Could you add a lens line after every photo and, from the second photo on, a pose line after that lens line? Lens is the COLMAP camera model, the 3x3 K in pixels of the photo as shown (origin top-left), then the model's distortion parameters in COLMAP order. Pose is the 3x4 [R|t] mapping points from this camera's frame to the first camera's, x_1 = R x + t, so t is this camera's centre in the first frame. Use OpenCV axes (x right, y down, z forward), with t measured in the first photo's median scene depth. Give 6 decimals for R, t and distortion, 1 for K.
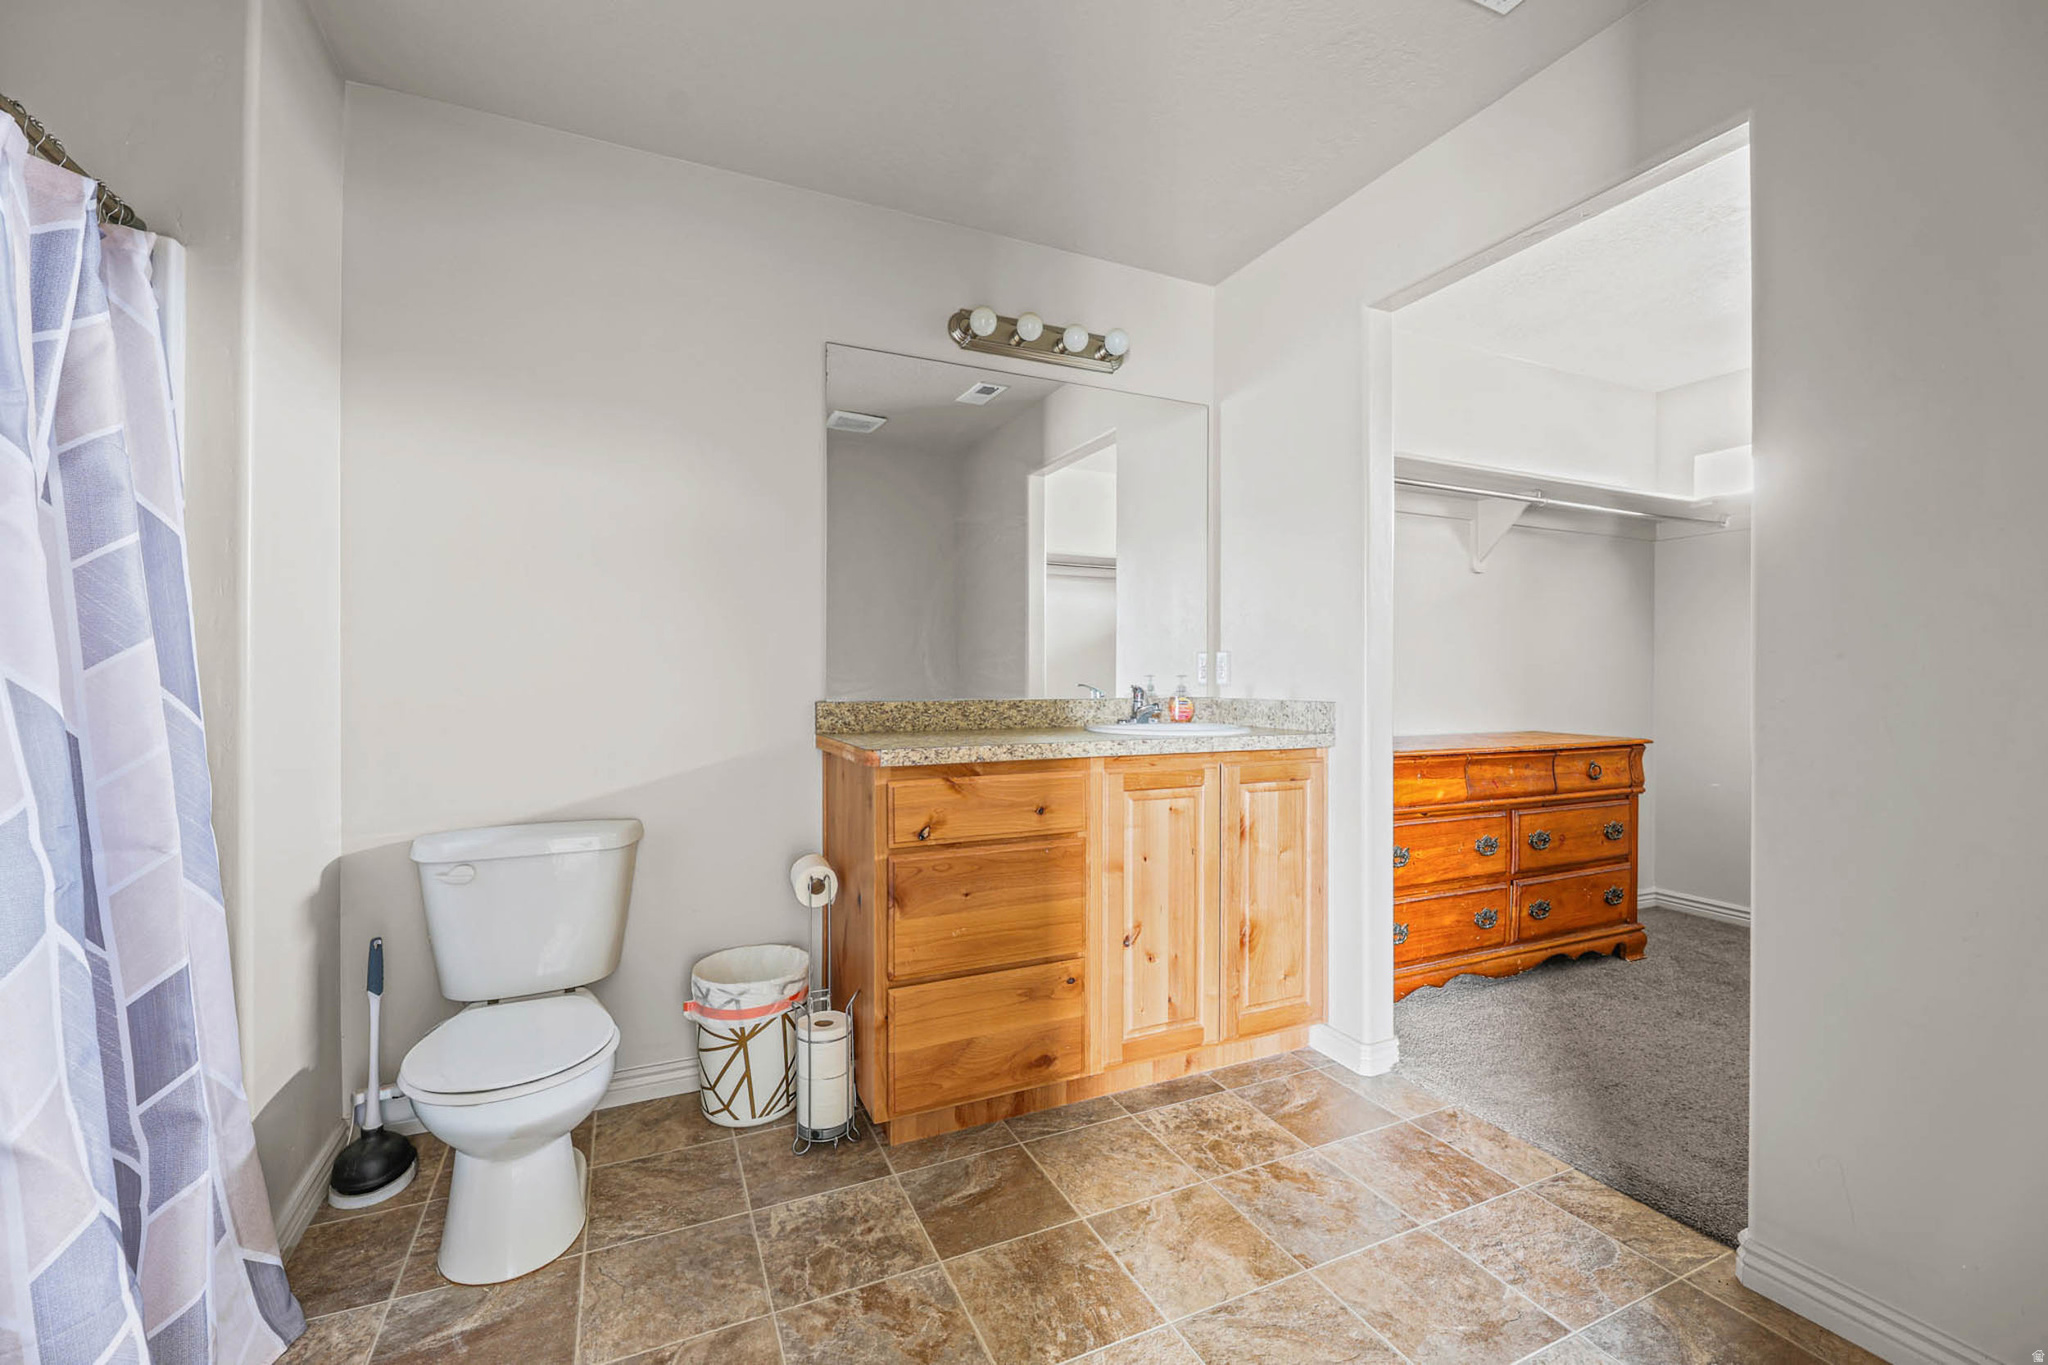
lens RADIAL K [[848.0, 0, 1031.9], [0, 848.0, 694.8], [0, 0, 1]] dist [-0.001955, -0.000117]
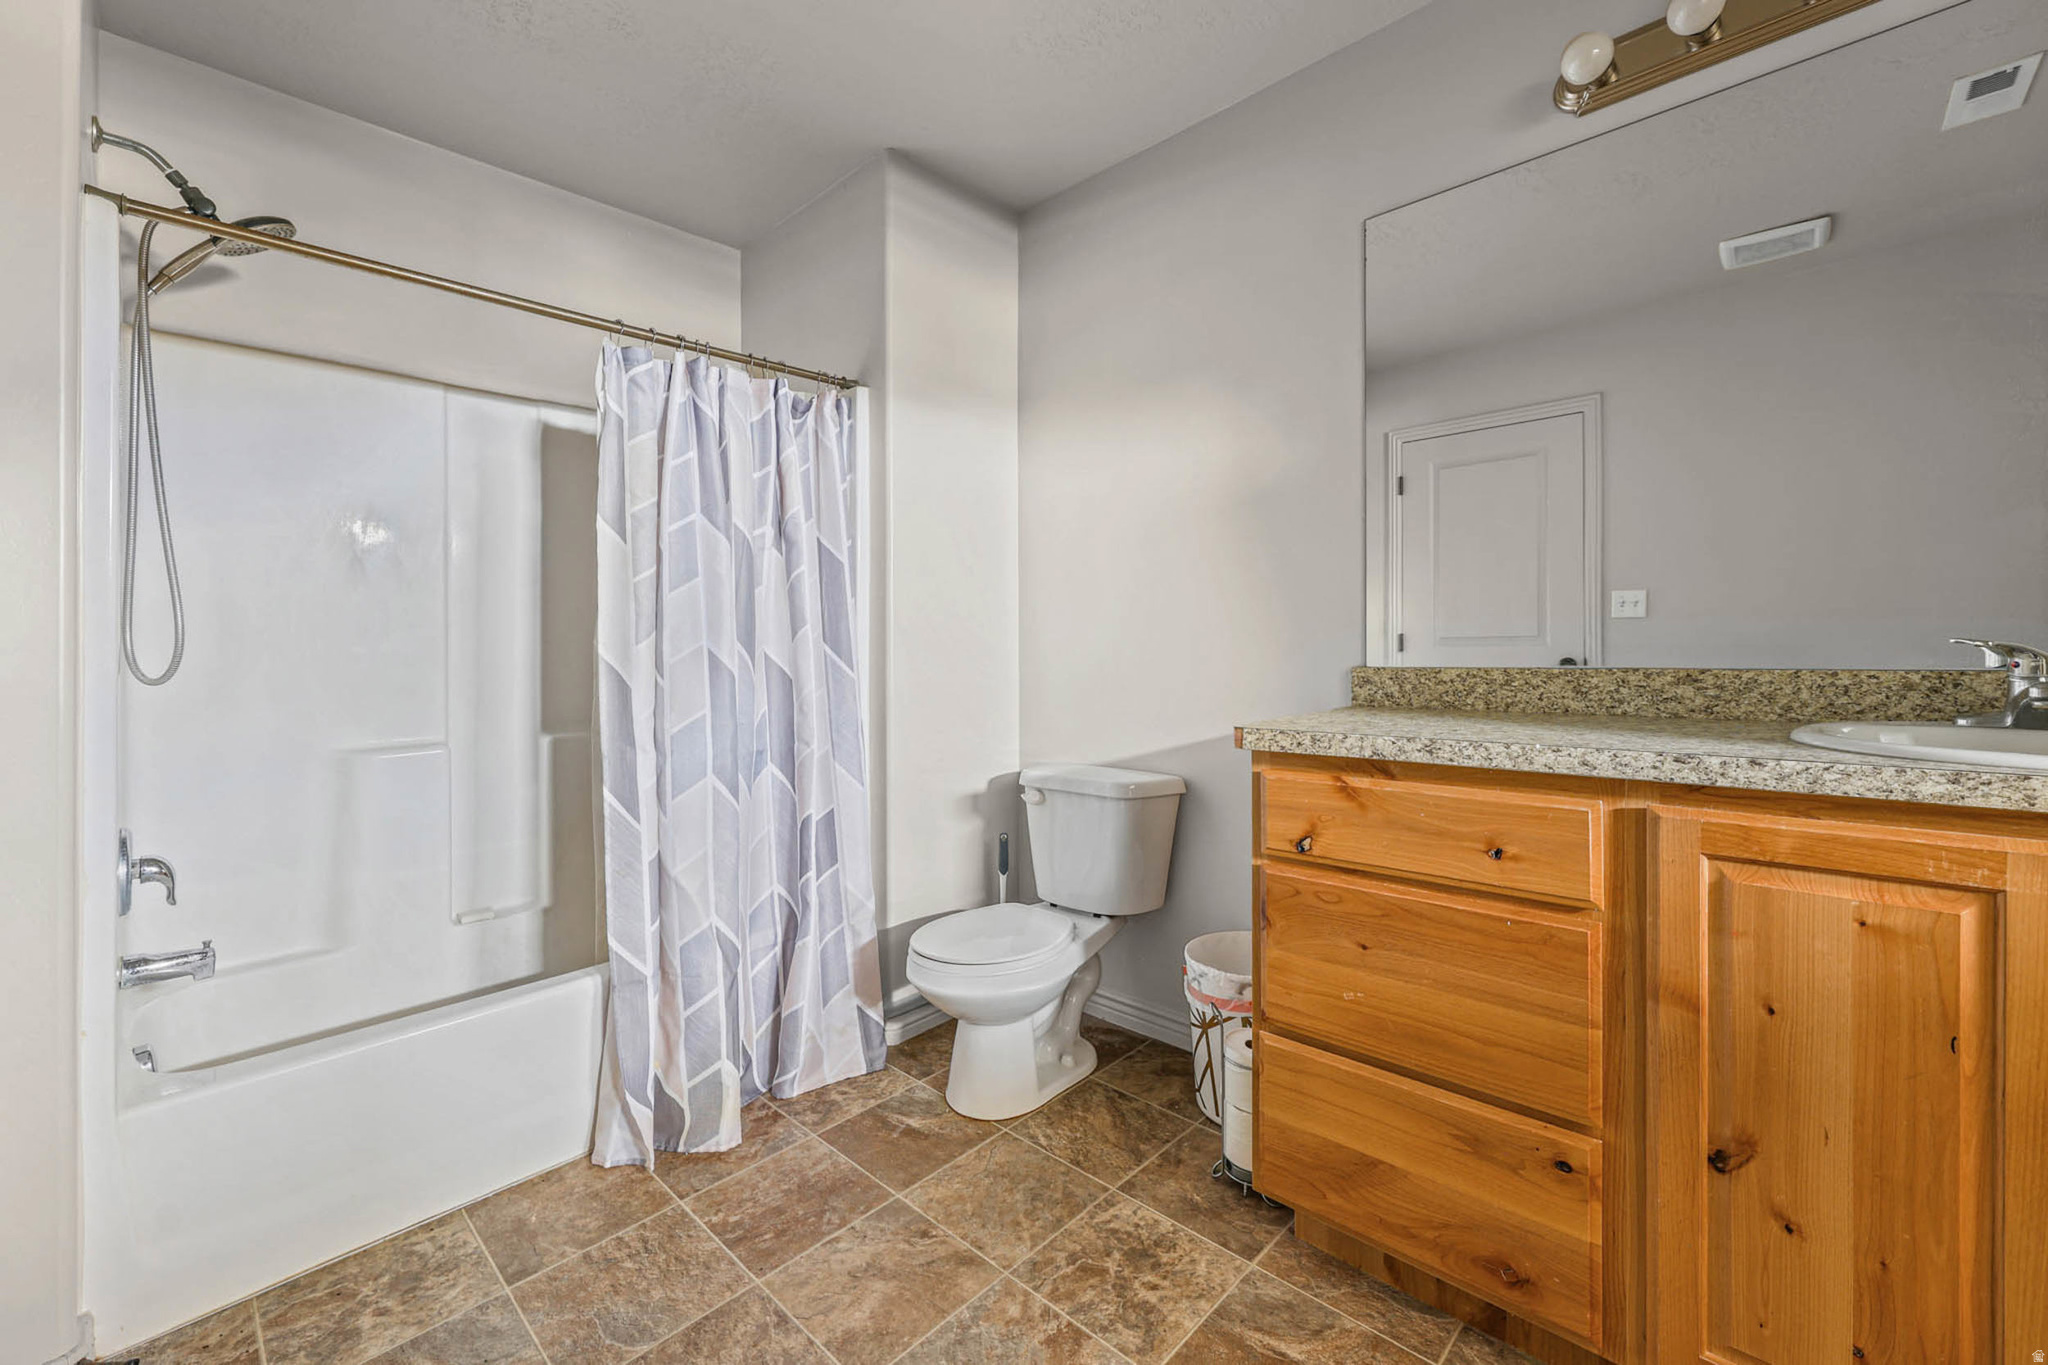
lens RADIAL K [[850.4, 0, 1017.9], [0, 850.4, 655.3], [0, 0, 1]] dist [0.002687, 0.000191]
pose [[0.354228, 0.005793, -0.935141, 0.510017], [-0.001032, 0.999983, 0.005804, -0.008771], [0.935158, -0.001091, 0.354228, 0.519295]]
